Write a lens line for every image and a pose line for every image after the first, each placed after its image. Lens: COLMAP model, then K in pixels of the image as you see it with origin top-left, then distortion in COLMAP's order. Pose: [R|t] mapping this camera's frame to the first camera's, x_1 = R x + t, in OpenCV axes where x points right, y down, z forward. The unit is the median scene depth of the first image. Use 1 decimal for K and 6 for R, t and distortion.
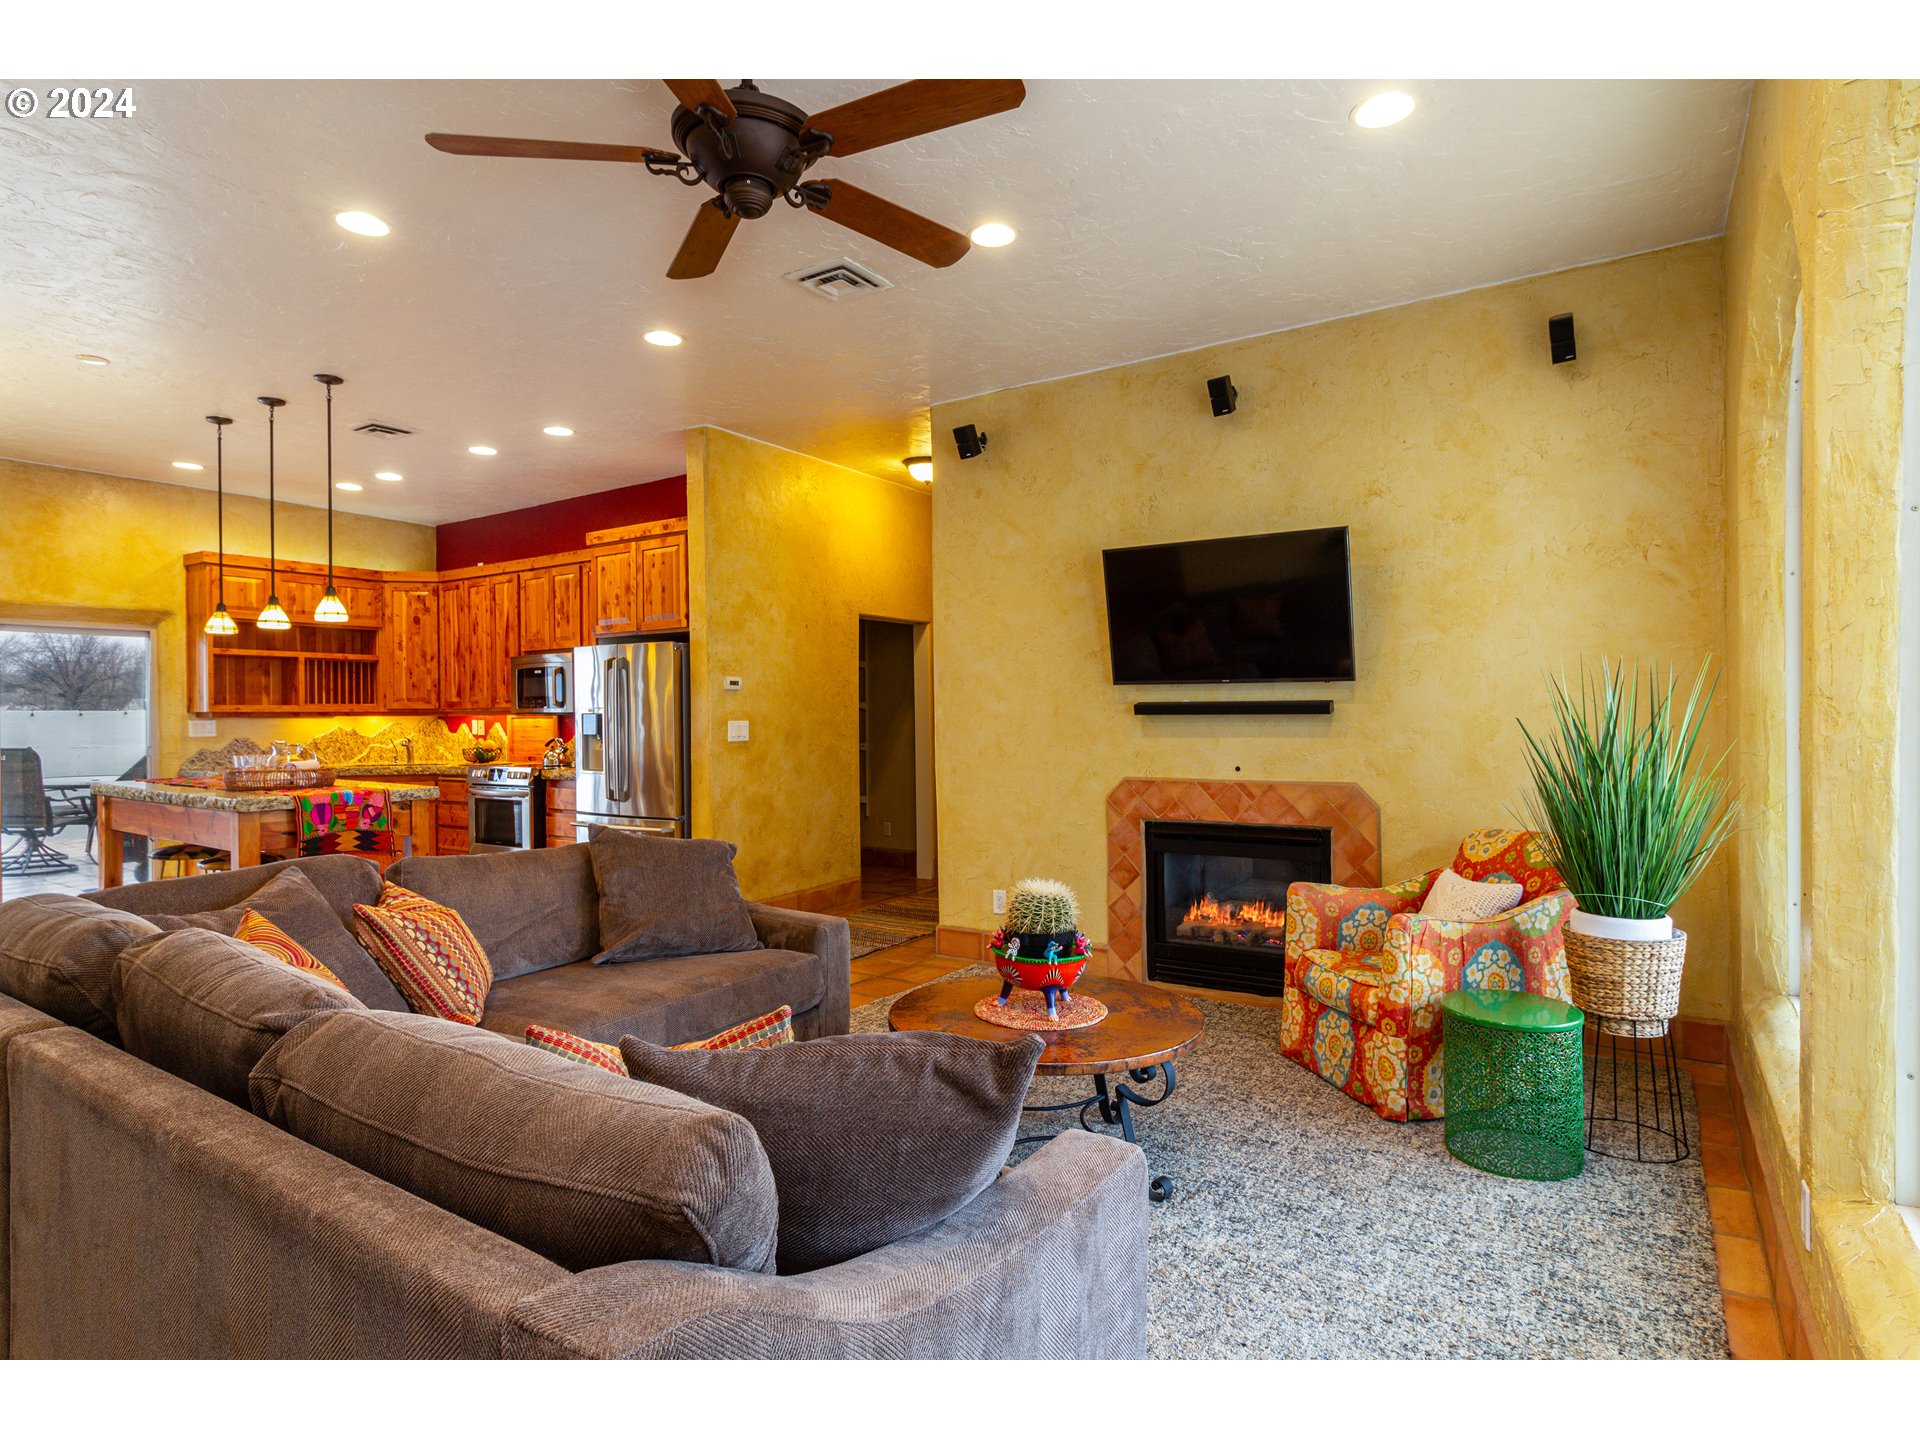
lens RADIAL K [[1035.2, 0, 972.4], [0, 1035.2, 717.9], [0, 0, 1]] dist [-0.000949, -0.000631]
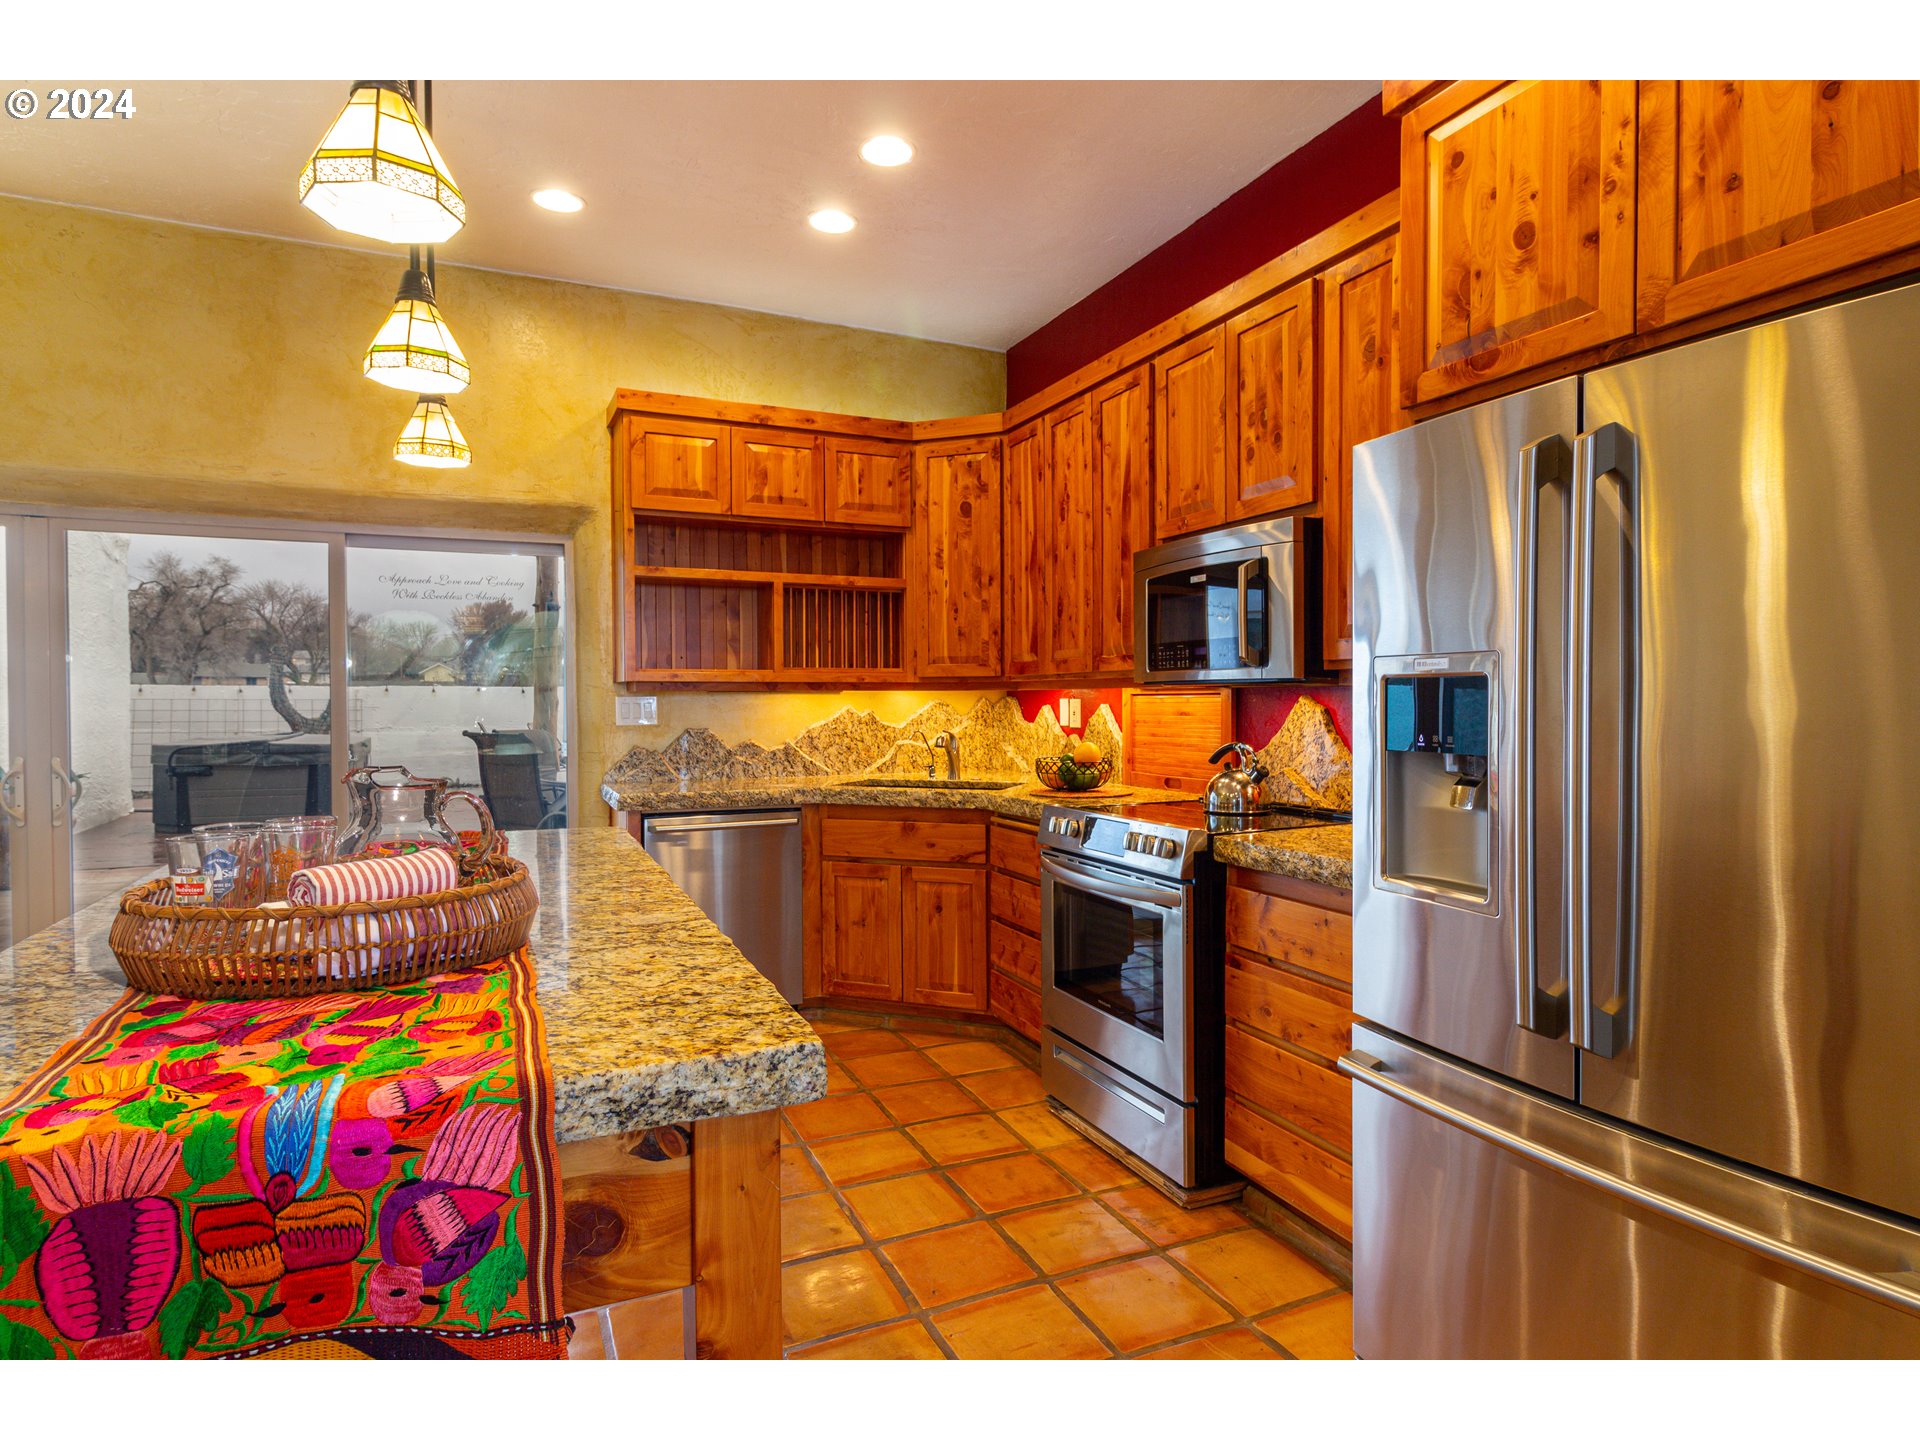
lens RADIAL K [[1035.2, 0, 972.4], [0, 1035.2, 717.9], [0, 0, 1]] dist [-0.000949, -0.000631]
pose [[0.849525, 0.015897, -0.527310, -0.264399], [-0.006145, 0.999776, 0.020240, 0.001613], [0.527513, -0.013954, 0.849432, 0.574503]]
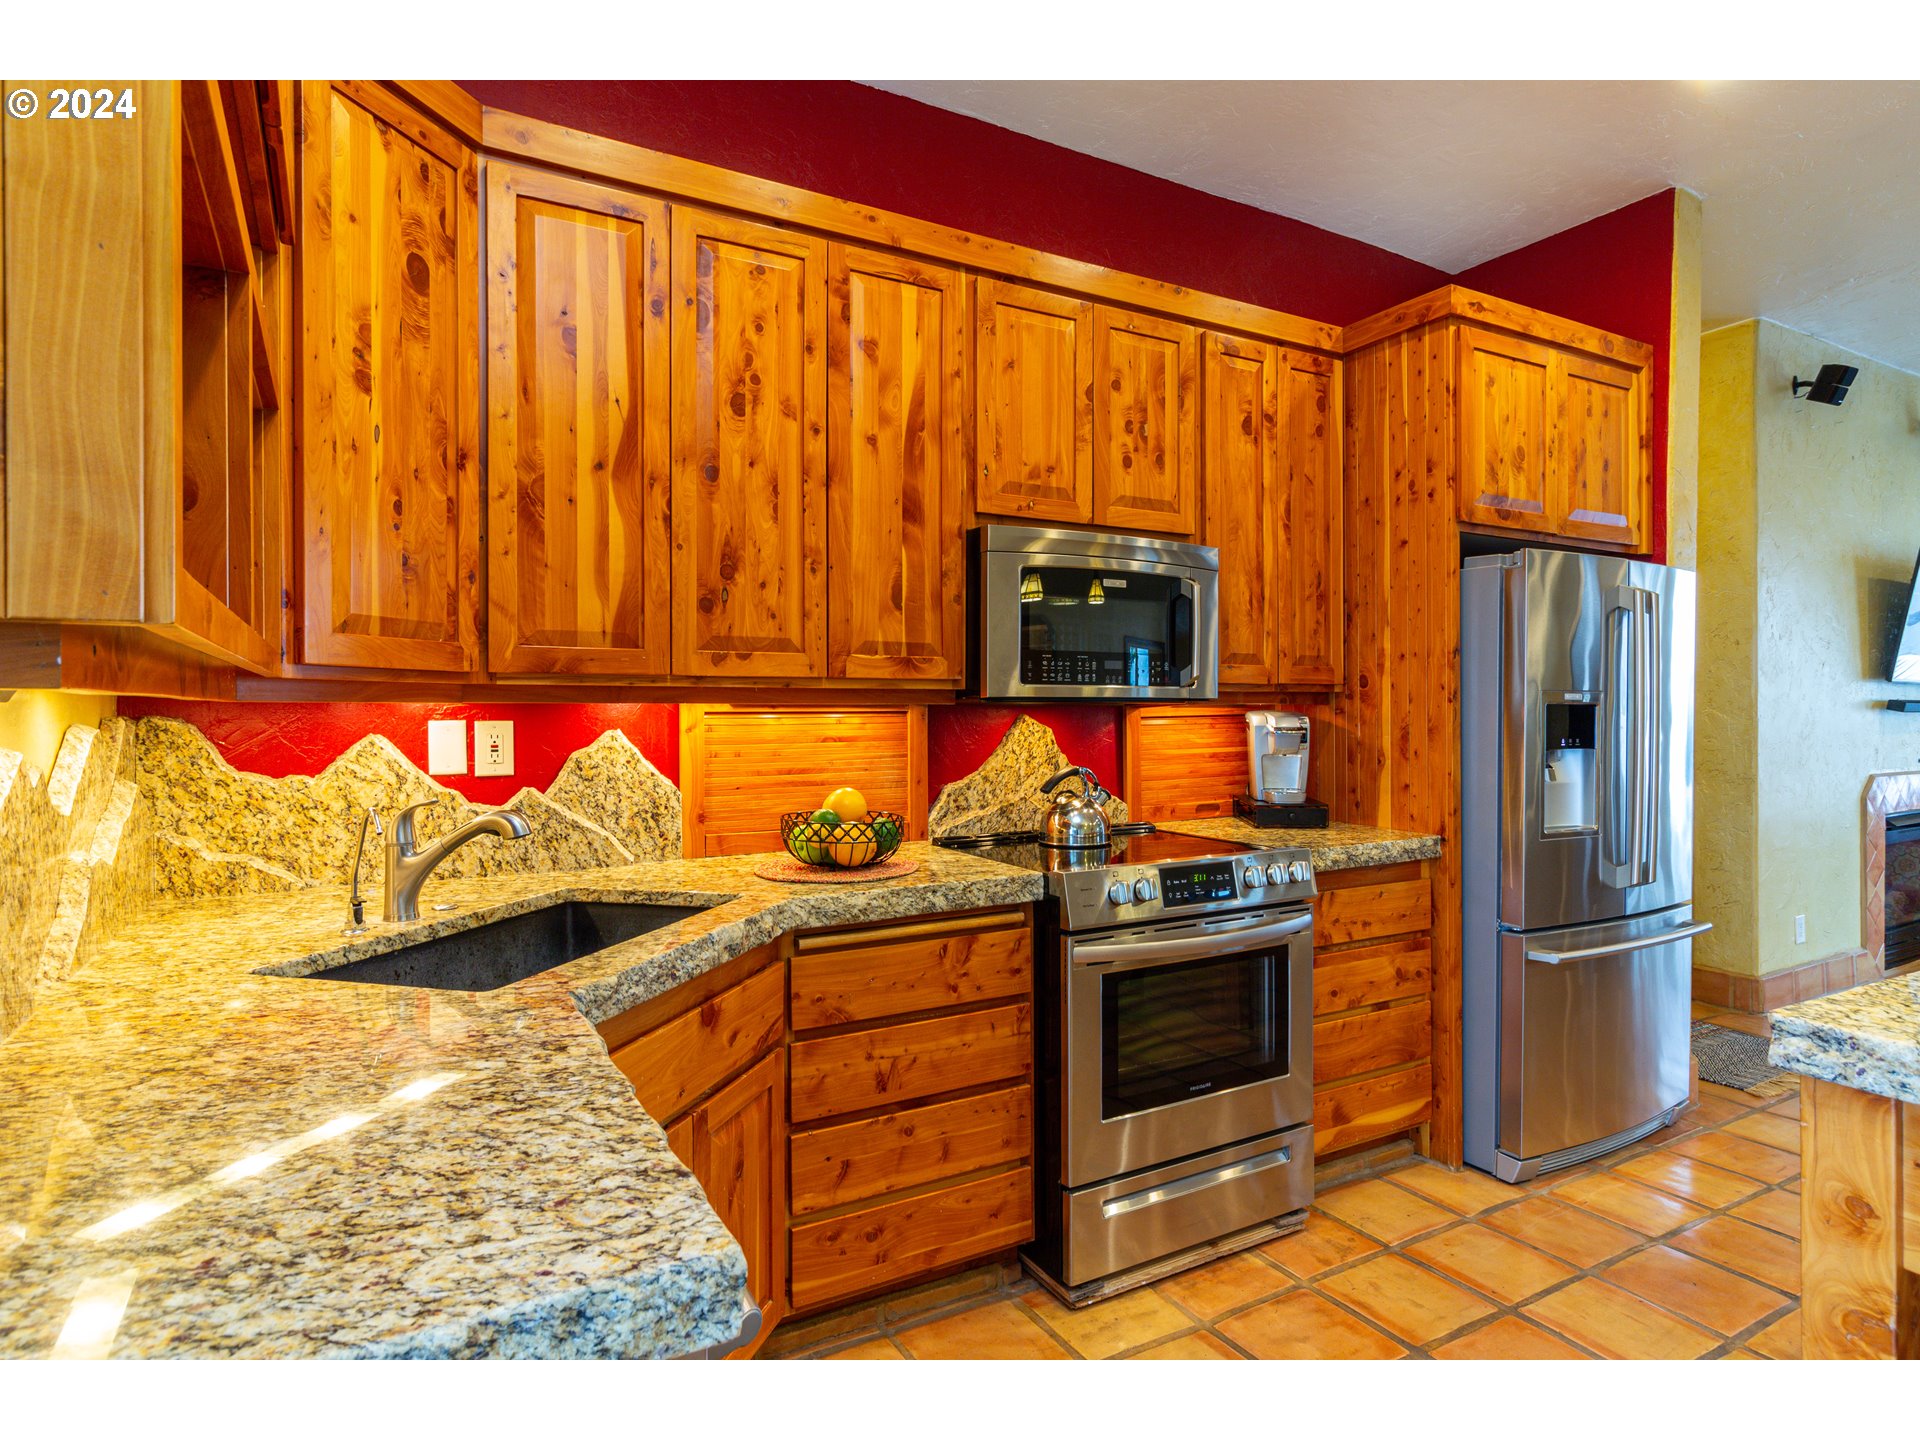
lens RADIAL K [[1035.2, 0, 972.4], [0, 1035.2, 717.9], [0, 0, 1]] dist [-0.000949, -0.000631]
pose [[0.450331, 0.001016, 0.892861, -0.711924], [0.002211, 0.999995, -0.002253, 0.002298], [-0.892859, 0.002988, 0.450326, 0.828094]]
